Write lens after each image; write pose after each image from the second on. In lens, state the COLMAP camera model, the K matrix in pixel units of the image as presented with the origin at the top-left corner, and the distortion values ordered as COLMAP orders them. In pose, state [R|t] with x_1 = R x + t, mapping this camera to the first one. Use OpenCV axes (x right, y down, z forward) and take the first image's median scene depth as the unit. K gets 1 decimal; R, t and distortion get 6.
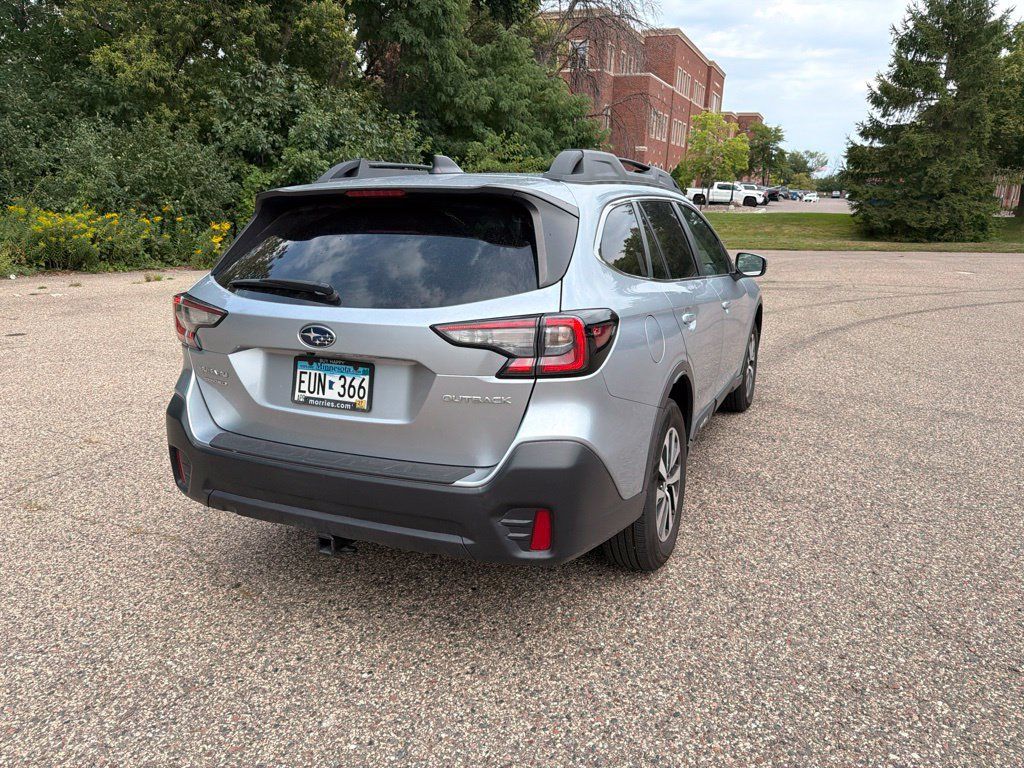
lens RADIAL K [[718.5, 0, 514.8], [0, 718.5, 393.8], [0, 0, 1]] dist [0.053055, -0.077953]
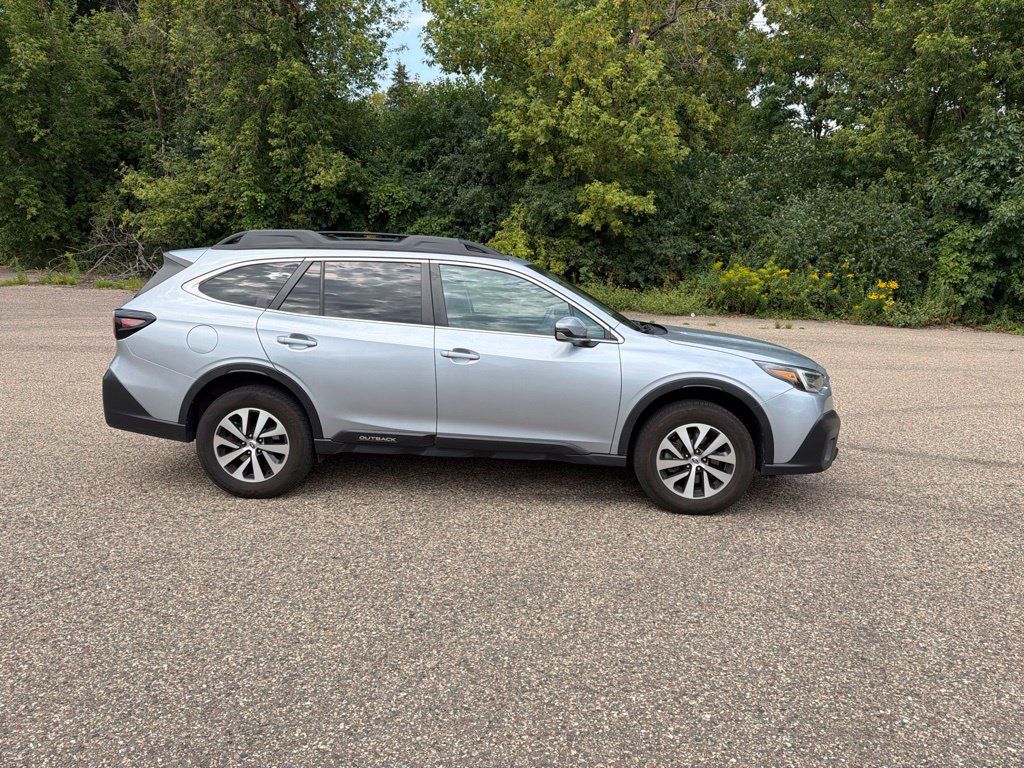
lens RADIAL K [[708.3, 0, 510.6], [0, 708.3, 385.6], [0, 0, 1]] dist [0.084226, -0.110926]
pose [[0.369801, 0.166247, -0.914117, 0.342837], [-0.243036, 0.966914, 0.077530, -0.047327], [0.896761, 0.193493, 0.397969, 0.170437]]
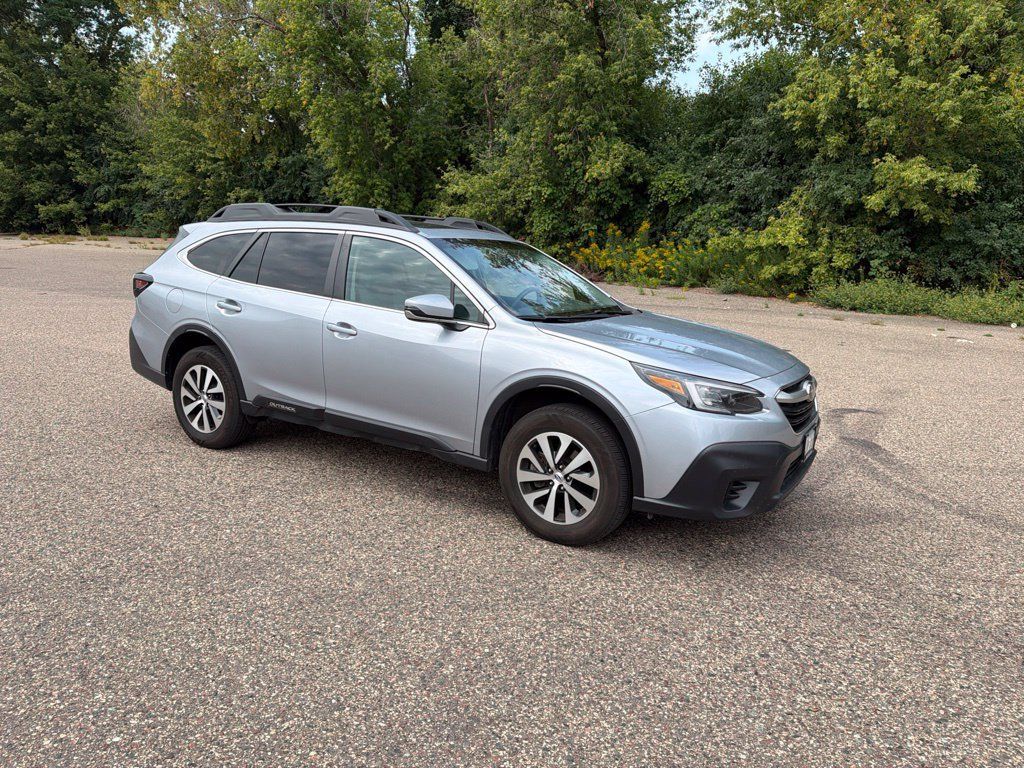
lens RADIAL K [[708.3, 0, 510.6], [0, 708.3, 385.6], [0, 0, 1]] dist [0.084226, -0.110926]
pose [[-0.119432, 0.186367, -0.975194, 0.337823], [-0.273641, 0.938002, 0.212772, -0.087600], [0.954388, 0.292265, -0.061029, 0.346100]]
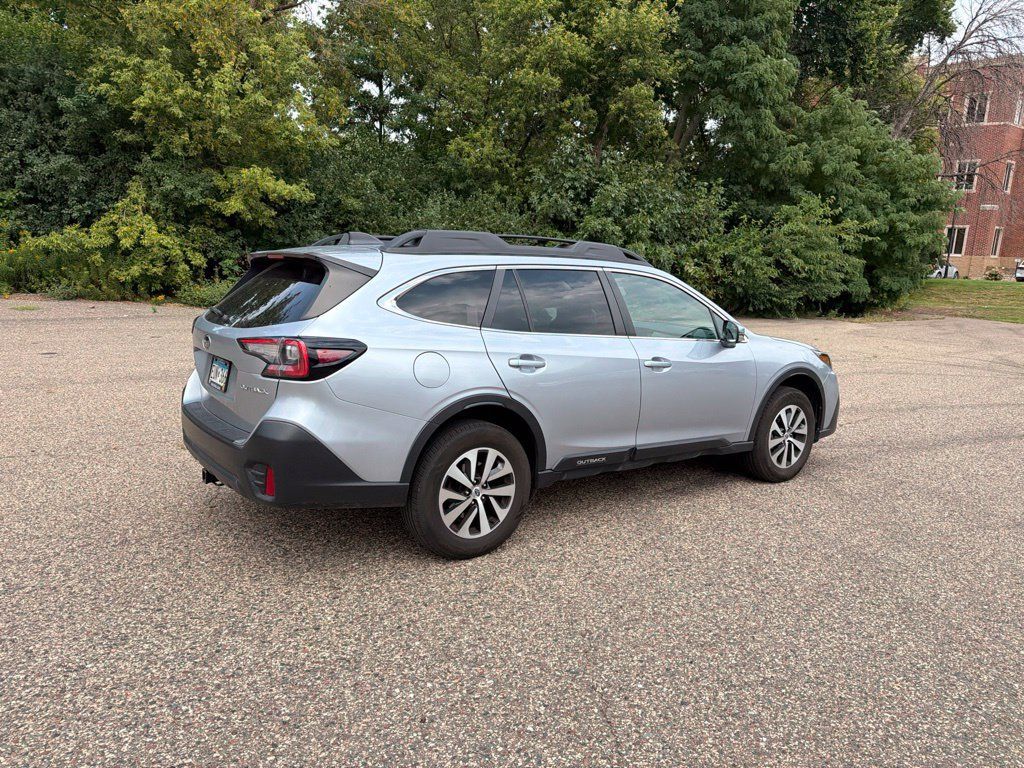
lens RADIAL K [[714.8, 0, 510.1], [0, 714.8, 388.0], [0, 0, 1]] dist [0.062378, -0.088971]
pose [[0.873070, 0.110012, -0.475022, 0.161048], [-0.150628, 0.987416, -0.048168, -0.000367], [0.463746, 0.113606, 0.878654, -0.013446]]
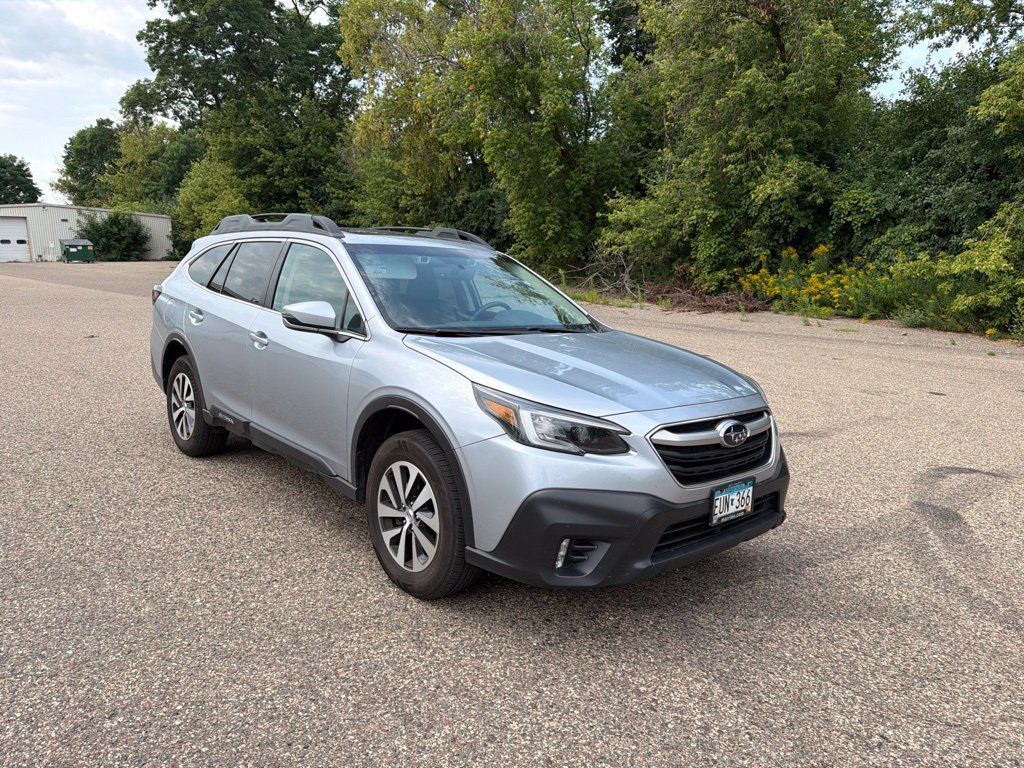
lens RADIAL K [[718.8, 0, 513.8], [0, 718.8, 384.4], [0, 0, 1]] dist [0.026504, -0.034628]
pose [[-0.390895, 0.130296, -0.911166, 0.281834], [-0.258604, 0.934509, 0.244577, -0.104894], [0.883360, 0.331235, -0.331600, 0.435634]]
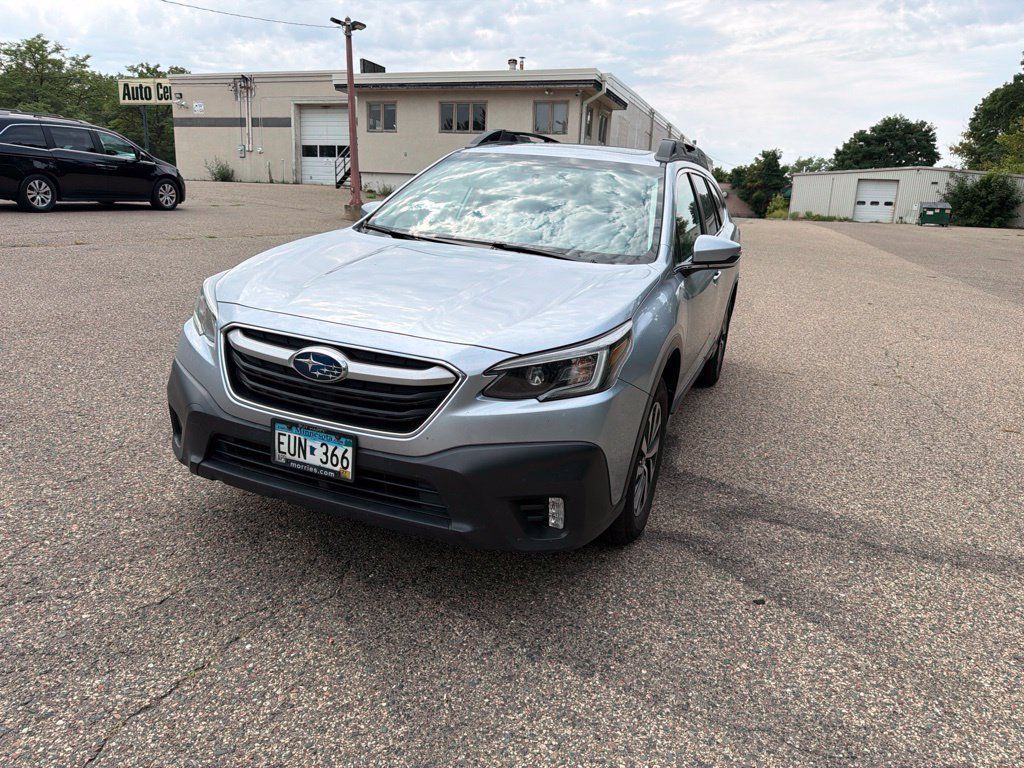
lens RADIAL K [[723.3, 0, 514.5], [0, 723.3, 383.8], [0, 0, 1]] dist [0.007599, -0.009762]
pose [[-0.995187, -0.057114, -0.079624, 0.061707], [-0.089013, 0.866675, 0.490867, -0.133006], [0.040973, 0.495593, -0.867588, 0.557578]]
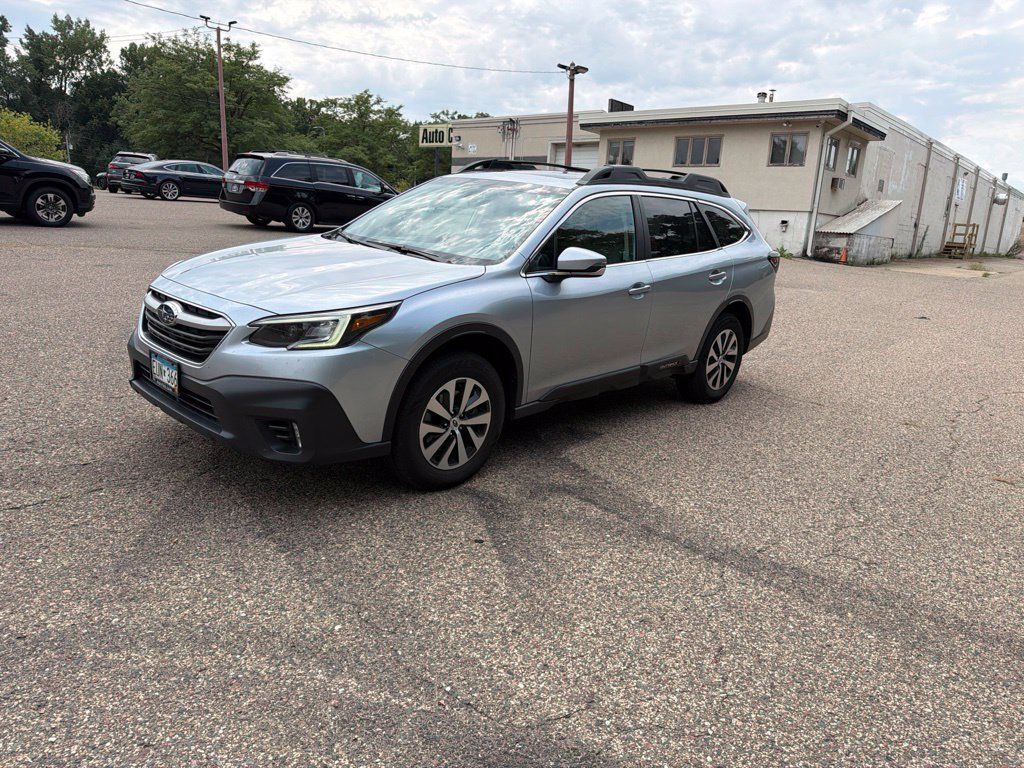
lens RADIAL K [[718.8, 0, 513.8], [0, 718.8, 384.4], [0, 0, 1]] dist [0.026504, -0.034628]
pose [[-0.948580, -0.155973, 0.275442, -0.069714], [-0.008559, 0.882492, 0.470250, -0.144373], [-0.316421, 0.443712, -0.838449, 0.584083]]
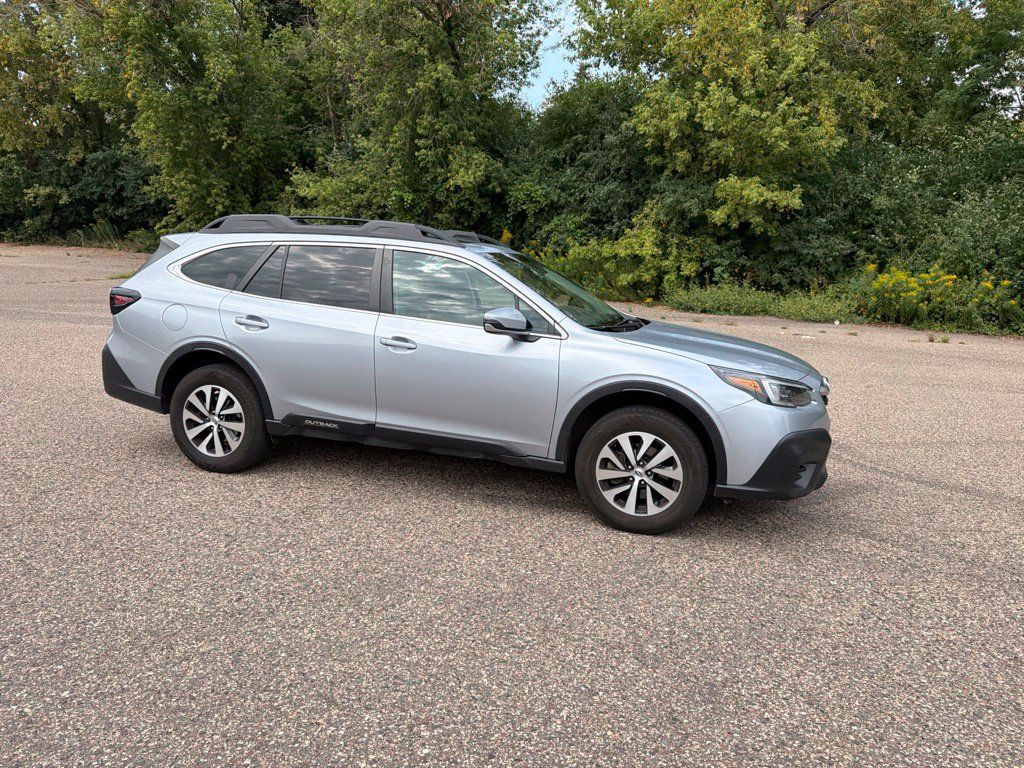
lens RADIAL K [[707.3, 0, 513.4], [0, 707.3, 393.6], [0, 0, 1]] dist [0.079812, -0.100514]
pose [[0.133476, 0.190220, -0.972626, 0.351037], [-0.275872, 0.949749, 0.147887, -0.066584], [0.951882, 0.248581, 0.179245, 0.260079]]
